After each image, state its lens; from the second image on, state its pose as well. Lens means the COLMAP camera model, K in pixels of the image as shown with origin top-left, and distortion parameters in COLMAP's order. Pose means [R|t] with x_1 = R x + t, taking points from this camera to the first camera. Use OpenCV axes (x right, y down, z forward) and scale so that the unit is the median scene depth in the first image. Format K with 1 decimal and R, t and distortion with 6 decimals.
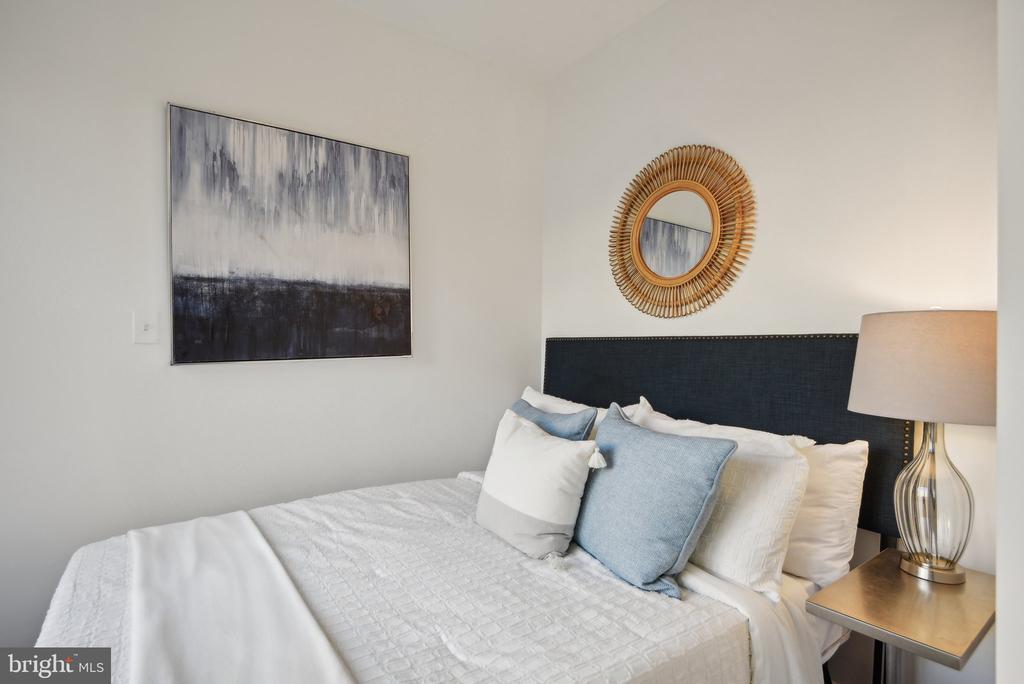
lens RADIAL K [[501.9, 0, 508.6], [0, 501.9, 346.9], [0, 0, 1]] dist [0.000836, 0.000085]
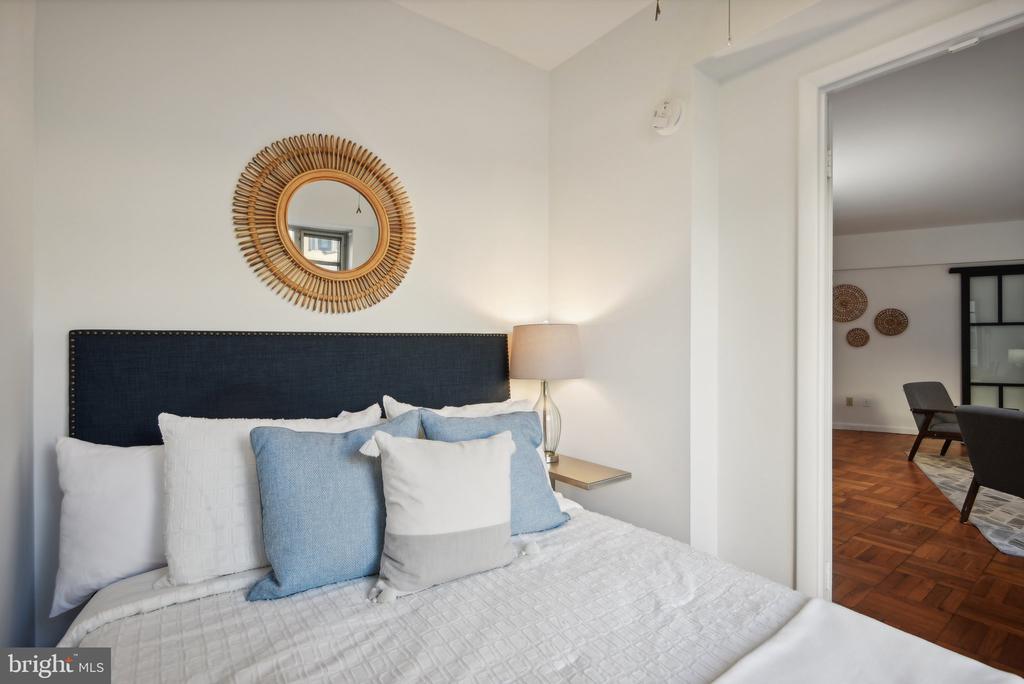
lens RADIAL K [[468.4, 0, 510.9], [0, 468.4, 342.9], [0, 0, 1]] dist [-0.033088, -0.000837]
pose [[-0.009426, 0.008380, 0.999920, -0.604346], [-0.003822, 0.999957, -0.008417, 0.006153], [-0.999948, -0.003901, -0.009394, 0.721976]]
